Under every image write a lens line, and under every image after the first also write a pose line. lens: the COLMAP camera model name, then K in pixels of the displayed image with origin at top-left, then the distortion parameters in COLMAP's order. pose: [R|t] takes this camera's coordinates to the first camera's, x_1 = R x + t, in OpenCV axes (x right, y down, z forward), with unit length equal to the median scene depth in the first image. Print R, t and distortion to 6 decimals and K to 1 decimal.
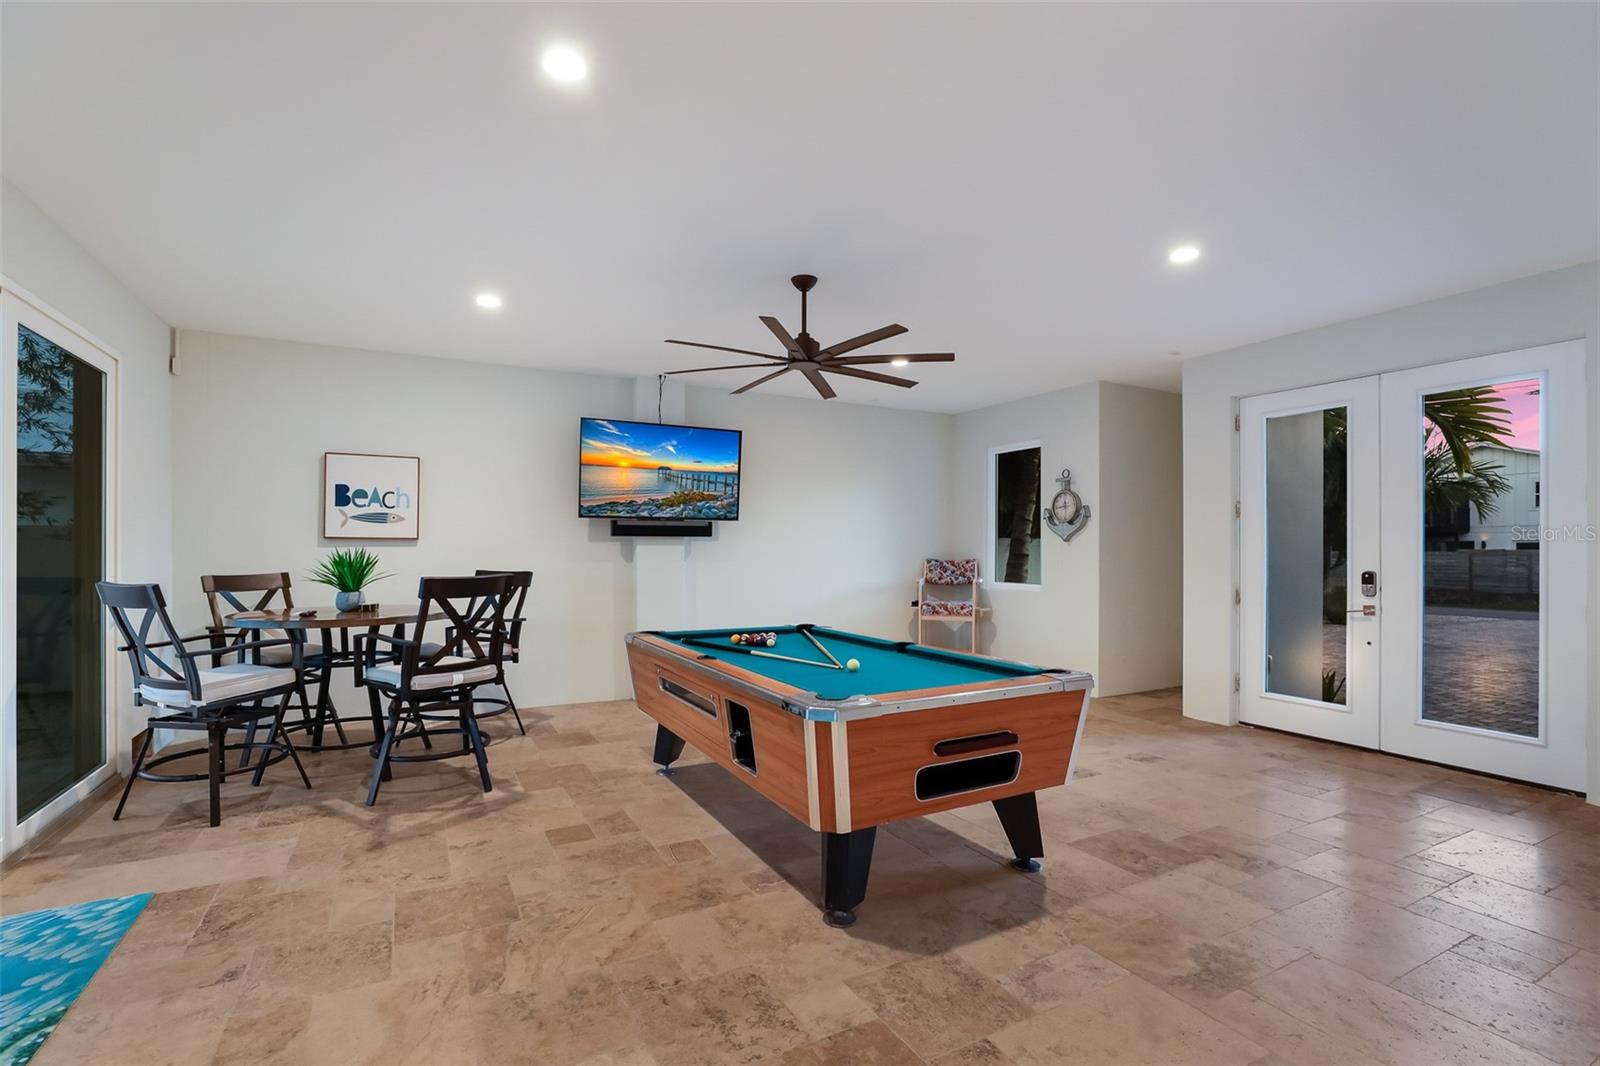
lens RADIAL K [[744.5, 0, 795.3], [0, 744.5, 542.5], [0, 0, 1]] dist [-0.030052, 0.000366]
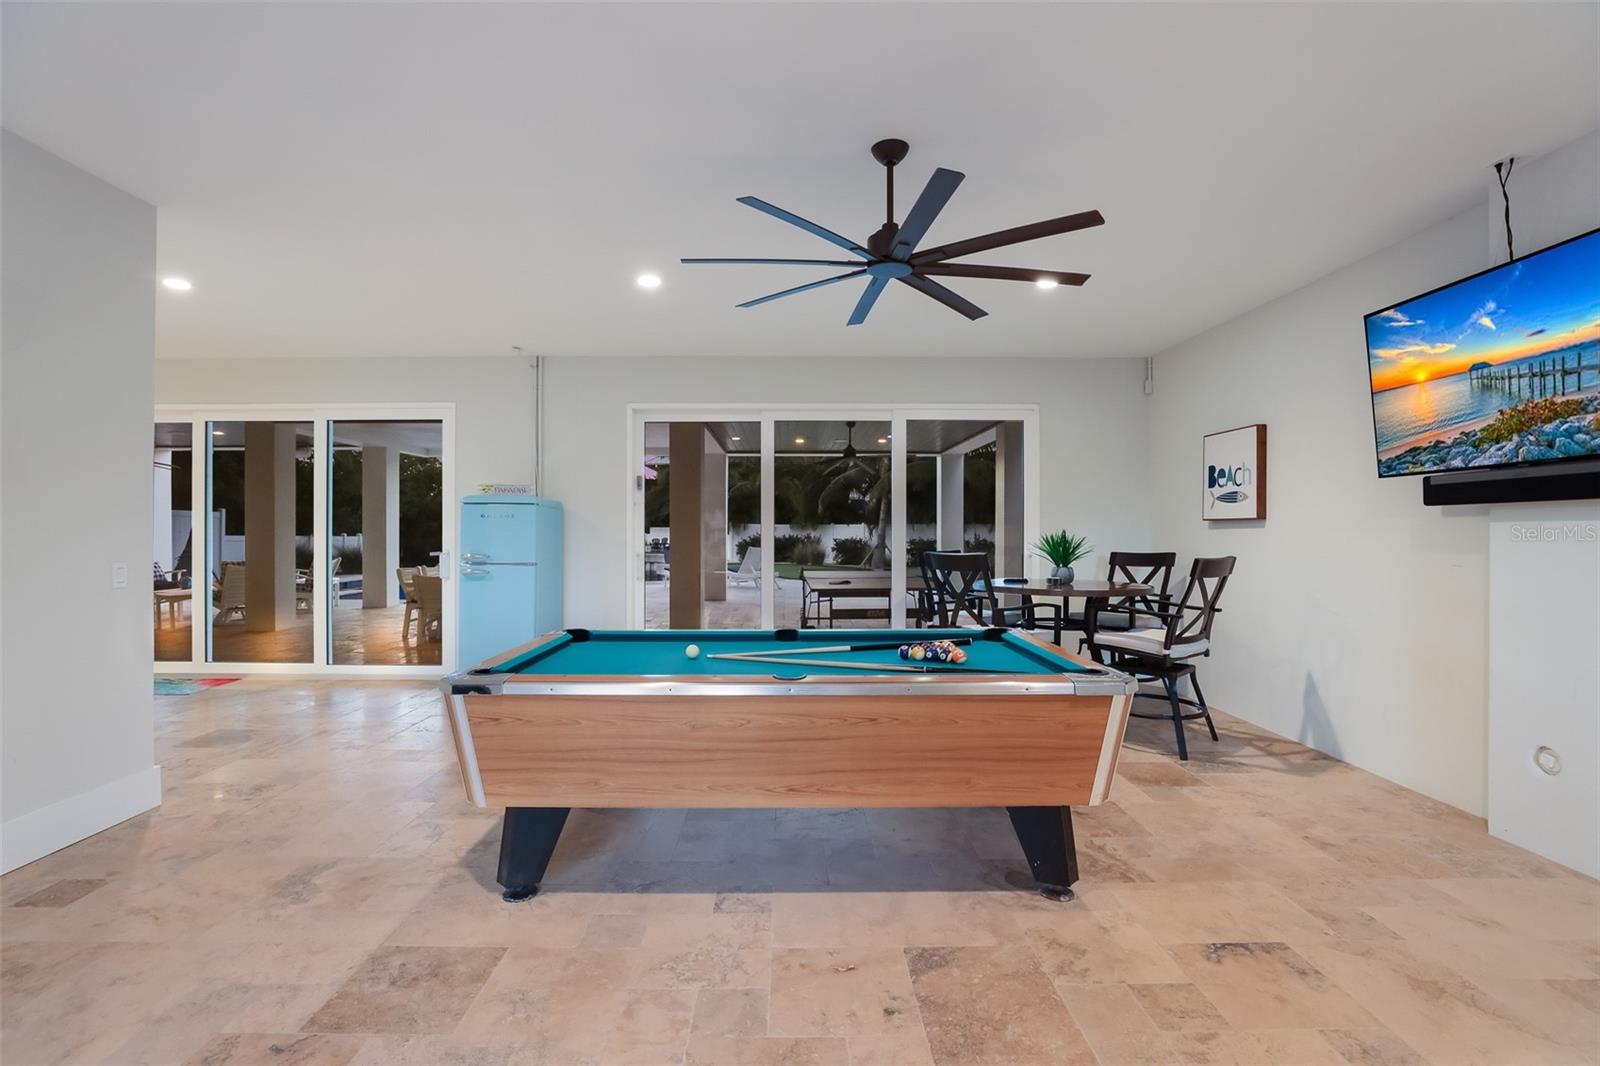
lens RADIAL K [[744.5, 0, 798.3], [0, 744.5, 531.4], [0, 0, 1]] dist [-0.030052, 0.000366]
pose [[-0.476092, 0.003014, -0.879390, 0.516987], [0.004762, 0.999988, 0.000849, 0.006422], [0.879383, -0.003784, -0.476101, 0.960172]]
